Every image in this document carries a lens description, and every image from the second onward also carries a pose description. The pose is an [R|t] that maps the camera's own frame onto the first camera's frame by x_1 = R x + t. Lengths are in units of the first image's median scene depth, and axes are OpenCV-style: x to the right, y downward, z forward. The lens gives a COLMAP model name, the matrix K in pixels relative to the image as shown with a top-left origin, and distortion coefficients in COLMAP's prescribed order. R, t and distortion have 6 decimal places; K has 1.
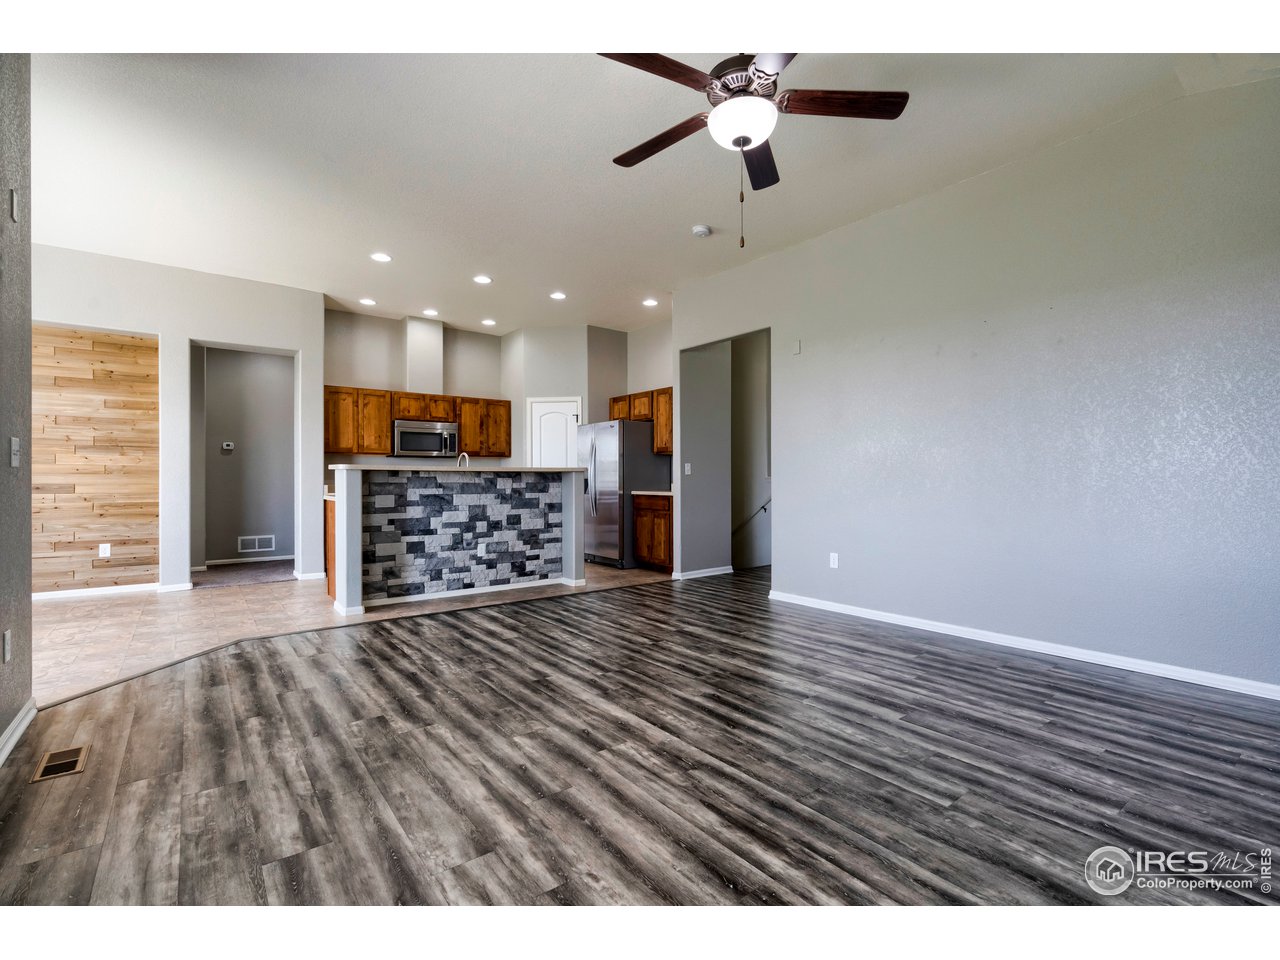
lens RADIAL K [[586.8, 0, 644.6], [0, 586.8, 482.6], [0, 0, 1]] dist [-0.007948, 0.003956]
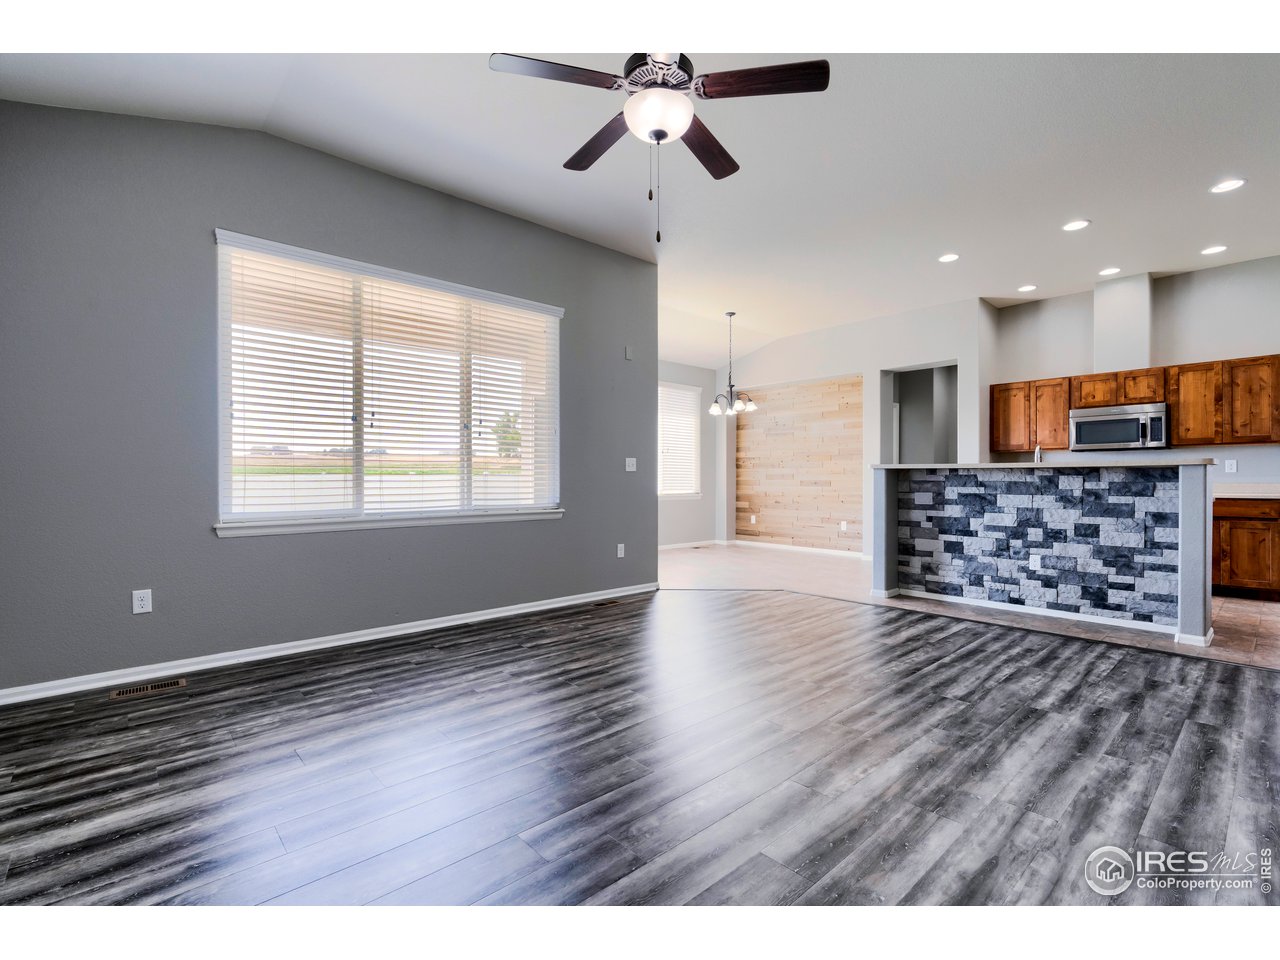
lens RADIAL K [[586.8, 0, 654.0], [0, 586.8, 483.6], [0, 0, 1]] dist [-0.007948, 0.003956]
pose [[0.089624, 0.008912, -0.995936, 0.688885], [-0.007243, 0.999939, 0.008296, 0.000856], [0.995949, 0.006470, 0.089683, 0.543400]]
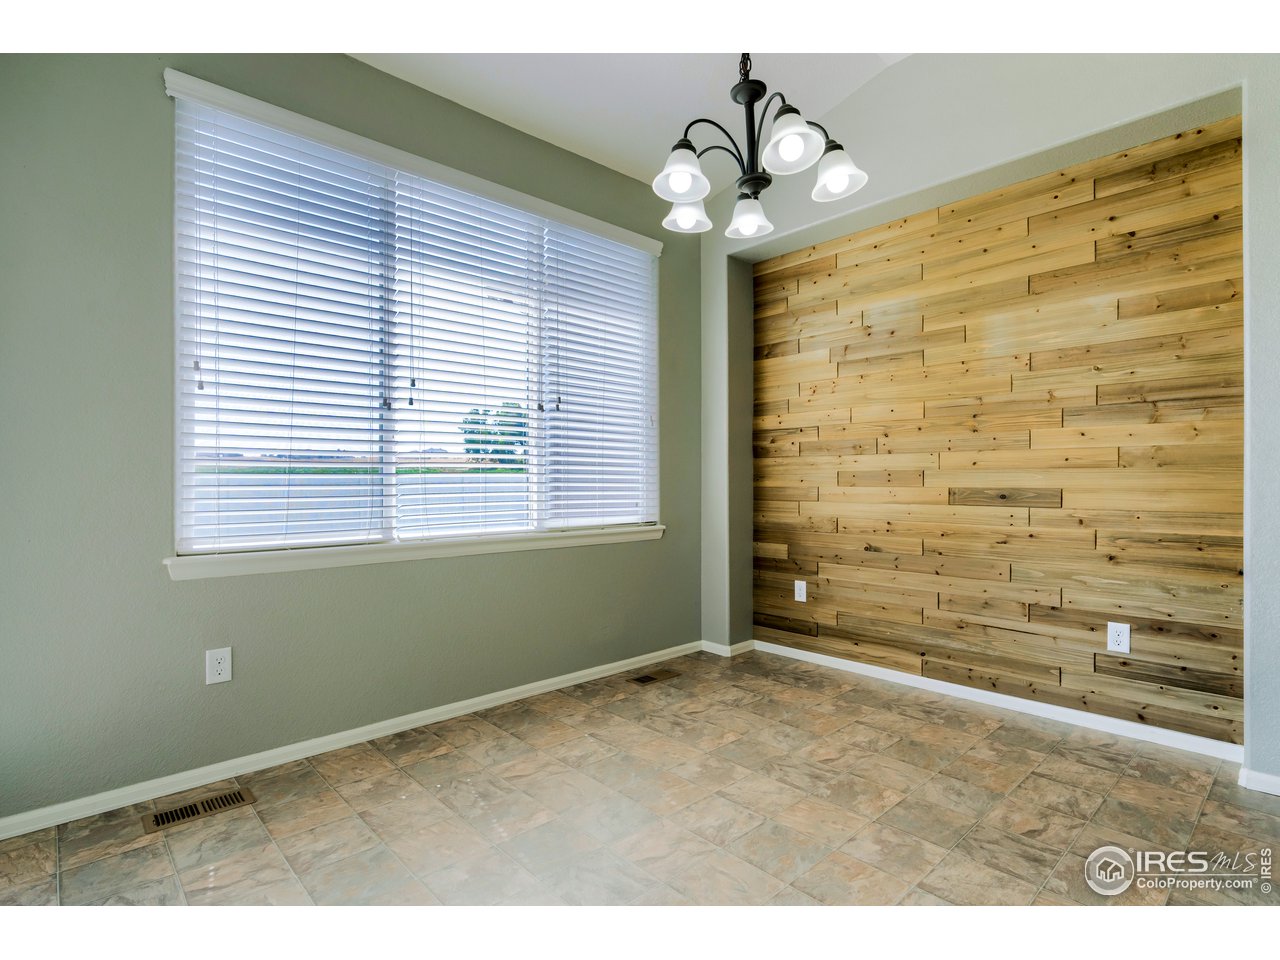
lens RADIAL K [[636.5, 0, 652.2], [0, 636.5, 482.2], [0, 0, 1]] dist [-0.012619, 0.005416]
pose [[0.100532, -0.000079, -0.994934, -0.661207], [-0.001495, 0.999999, -0.000230, -0.003473], [0.994933, 0.001511, 0.100532, 0.826082]]
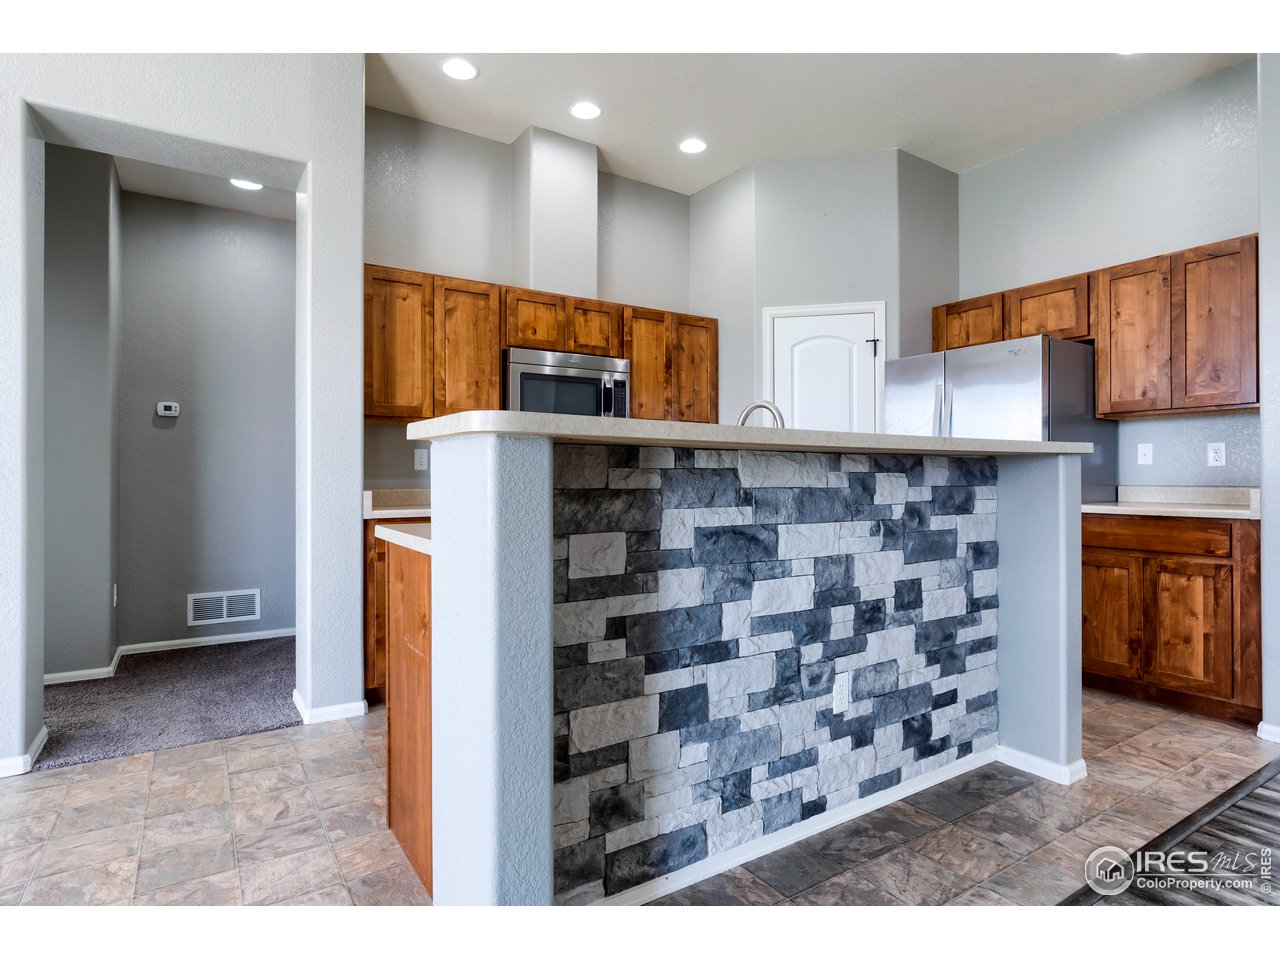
lens RADIAL K [[688.1, 0, 647.6], [0, 688.1, 475.6], [0, 0, 1]] dist [-0.005196, 0.000578]
pose [[0.997155, -0.001331, -0.075364, -0.497253], [0.000603, 0.999953, -0.009669, -0.003270], [0.075374, 0.009596, 0.997109, 0.848936]]
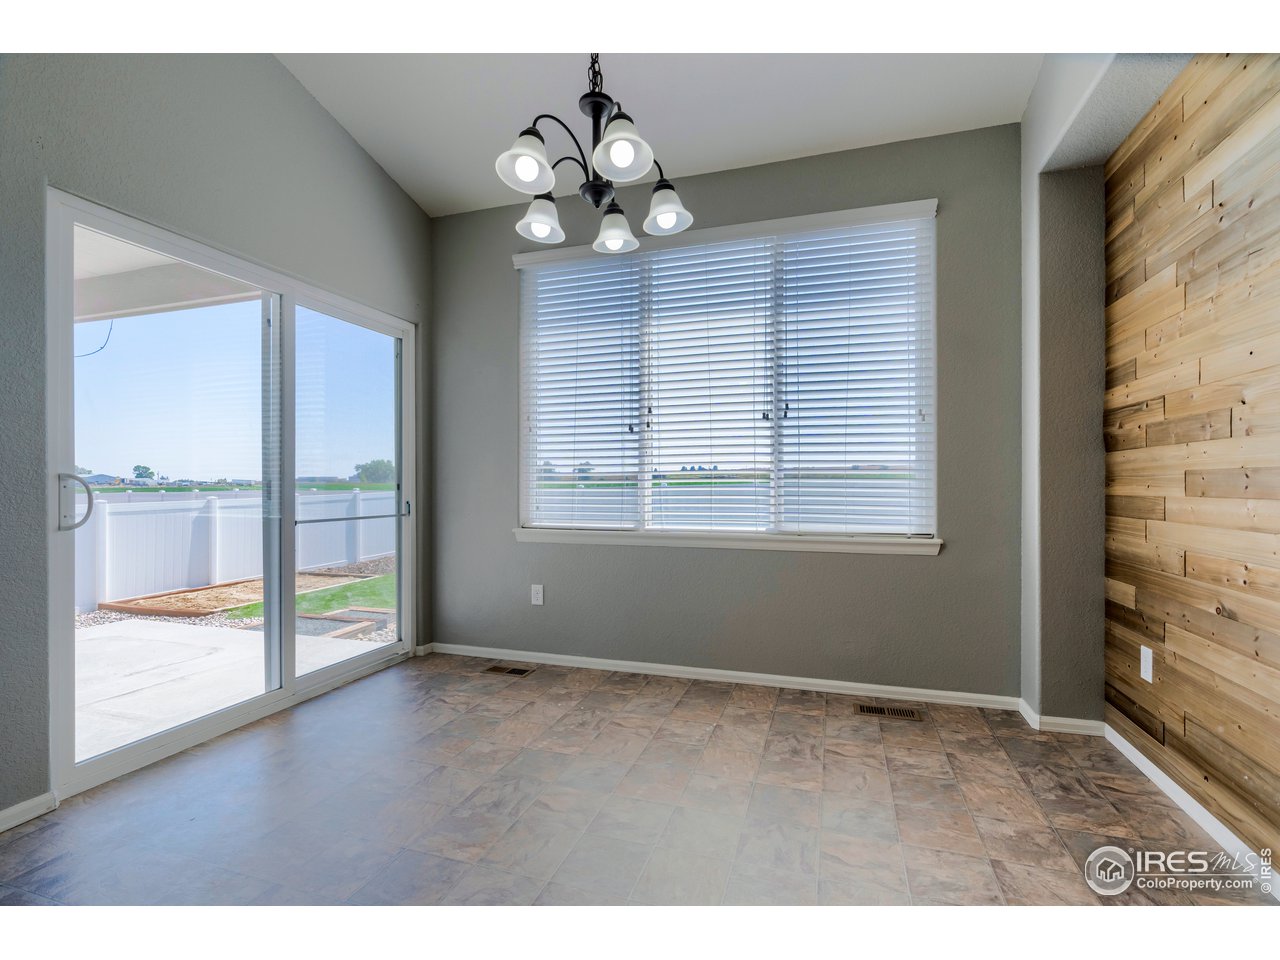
lens RADIAL K [[585.7, 0, 649.6], [0, 585.7, 484.7], [0, 0, 1]] dist [-0.010266, 0.001937]
pose [[-0.820039, -0.001754, -0.572305, -0.898691], [-0.003174, 0.999994, 0.001482, -0.006886], [0.572299, 0.003032, -0.820039, 1.322671]]
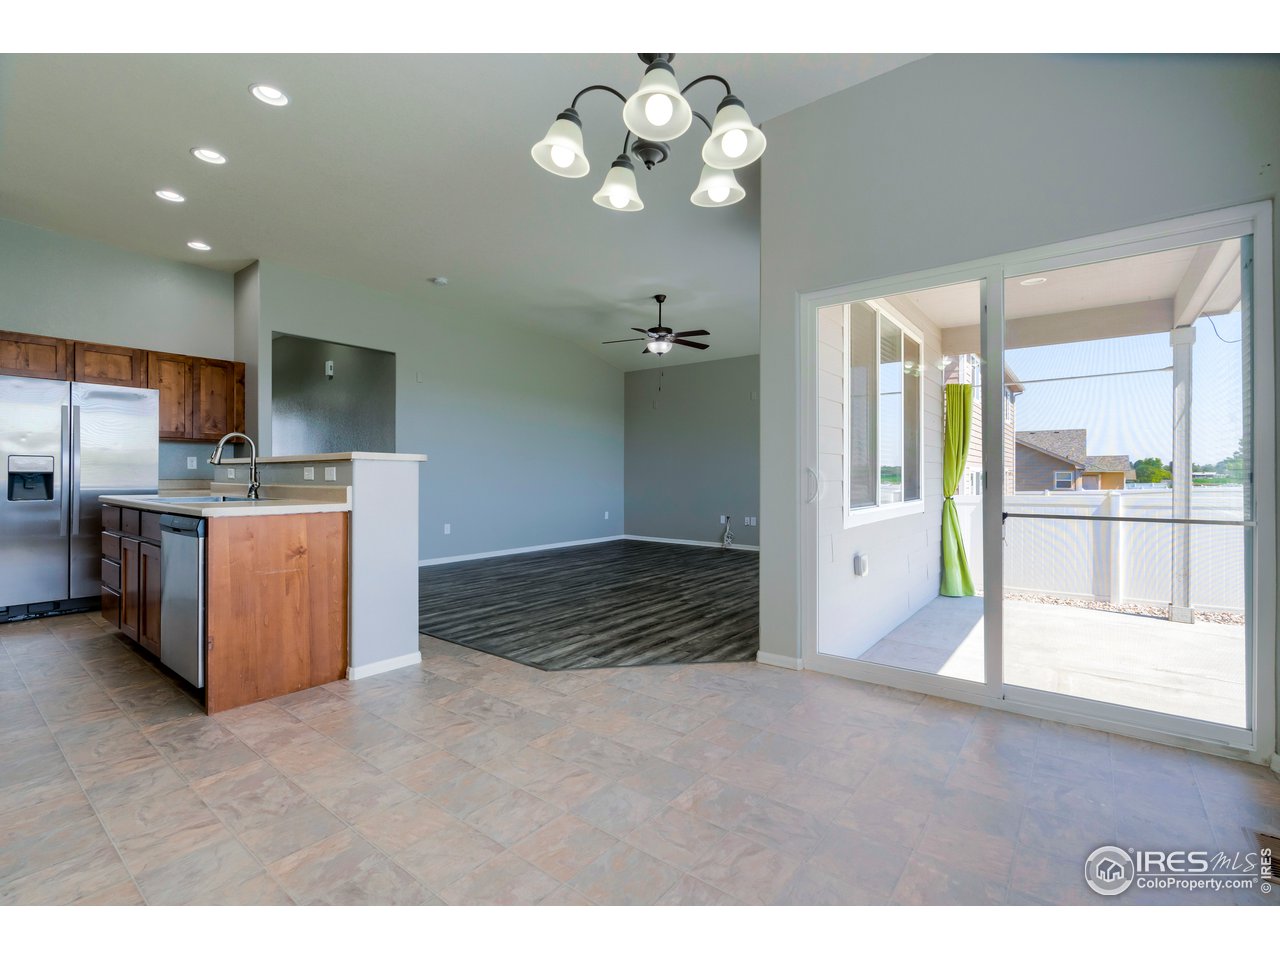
lens RADIAL K [[586.8, 0, 644.7], [0, 586.8, 474.1], [0, 0, 1]] dist [-0.007948, 0.003956]
pose [[-0.248363, -0.000495, 0.968667, -1.497573], [0.004281, 0.999990, 0.001608, -0.007682], [-0.968657, 0.004546, -0.248359, 1.052933]]
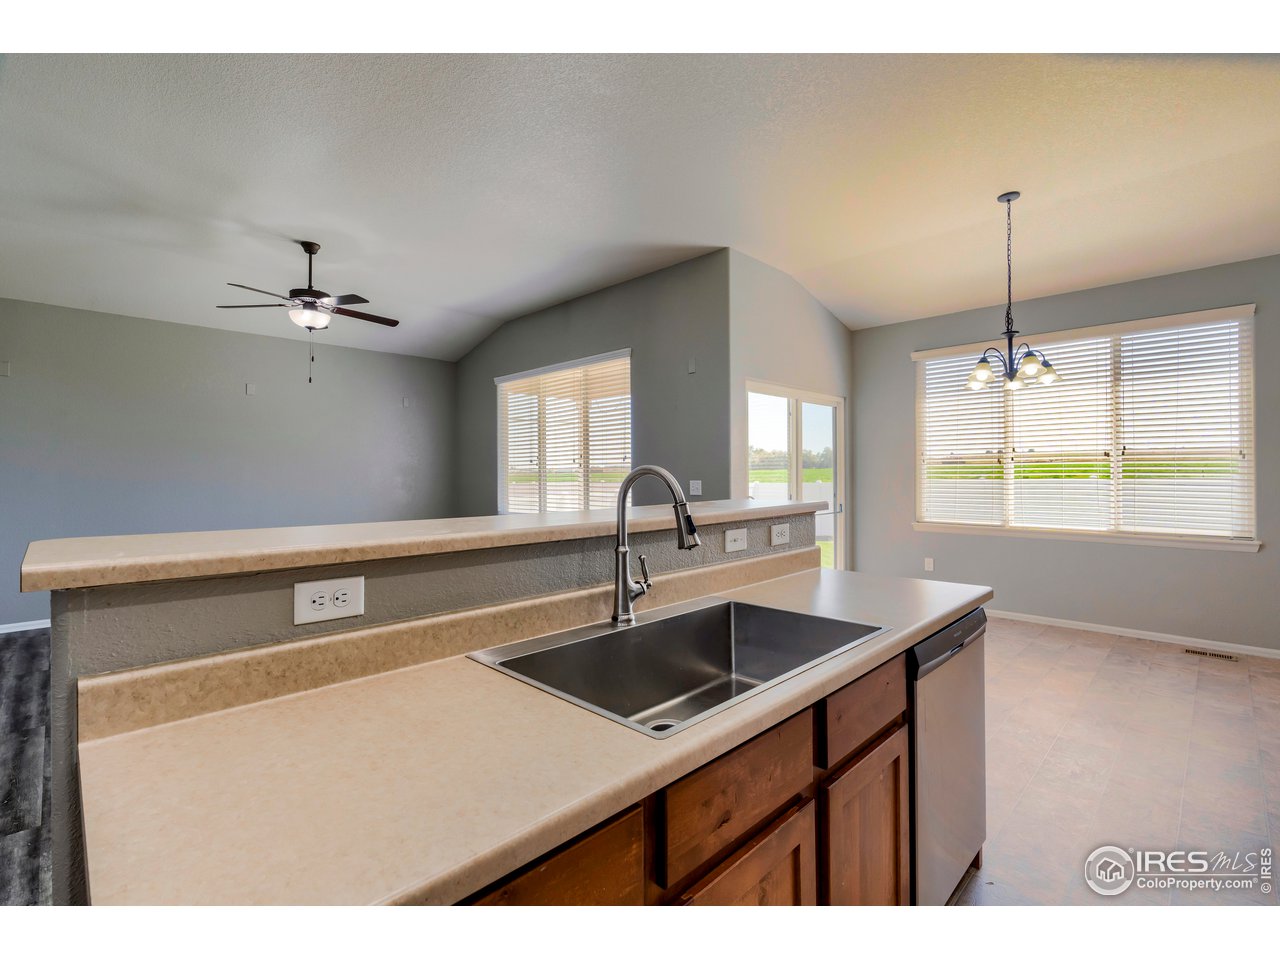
lens RADIAL K [[585.7, 0, 641.2], [0, 585.7, 471.4], [0, 0, 1]] dist [-0.010266, 0.001937]
pose [[-0.991301, 0.004651, -0.131530, -0.391656], [0.004297, 0.999986, 0.002979, -0.070756], [0.131542, 0.002388, -0.991308, 1.807026]]
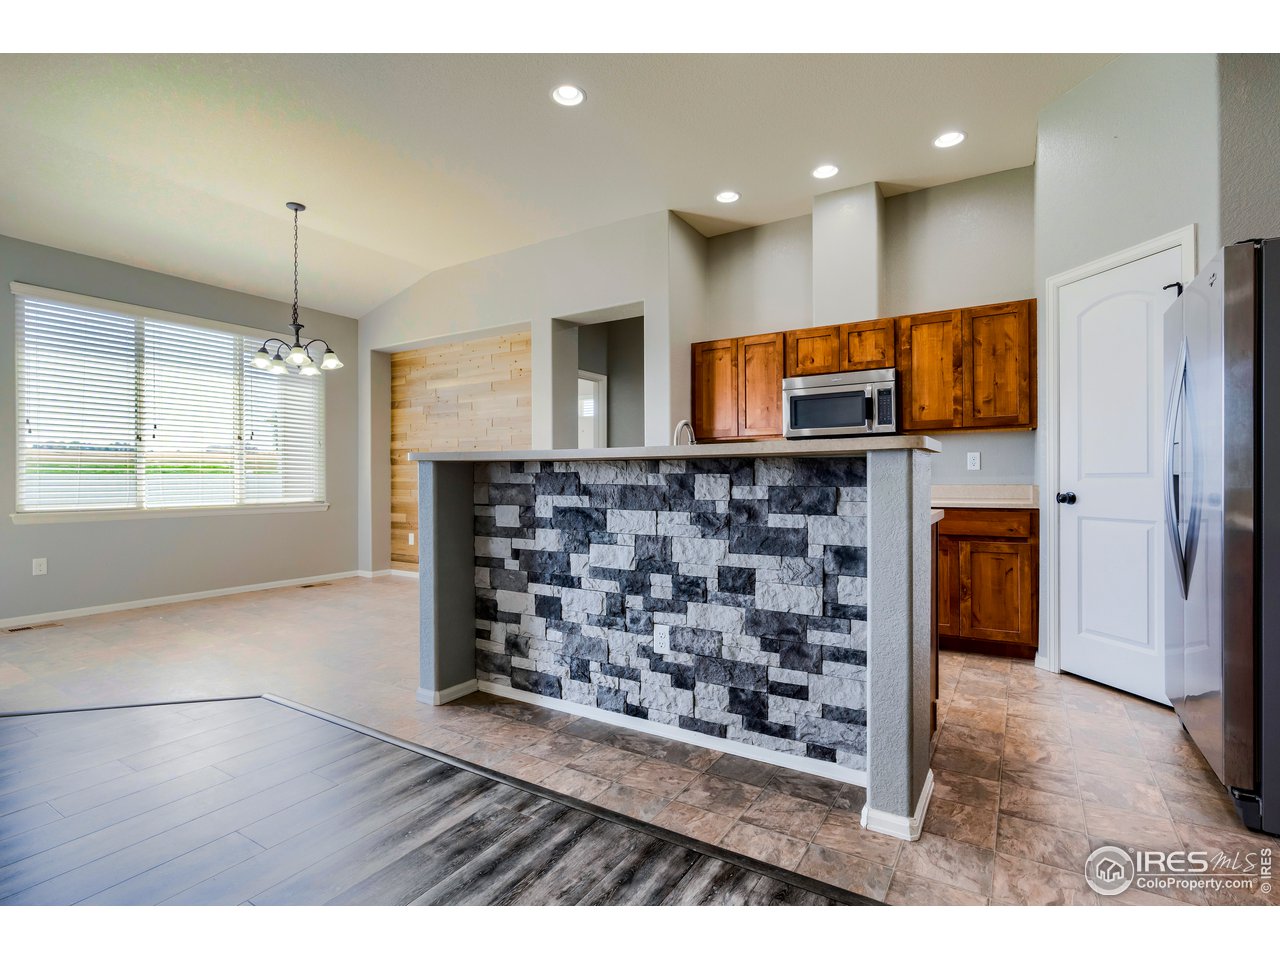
lens RADIAL K [[614.6, 0, 647.5], [0, 614.6, 482.7], [0, 0, 1]] dist [-0.015438, 0.006919]
pose [[0.353352, 0.005980, -0.935471, 0.199398], [-0.004658, 0.999978, 0.004633, -0.004582], [0.935479, 0.002720, 0.353372, 1.154813]]
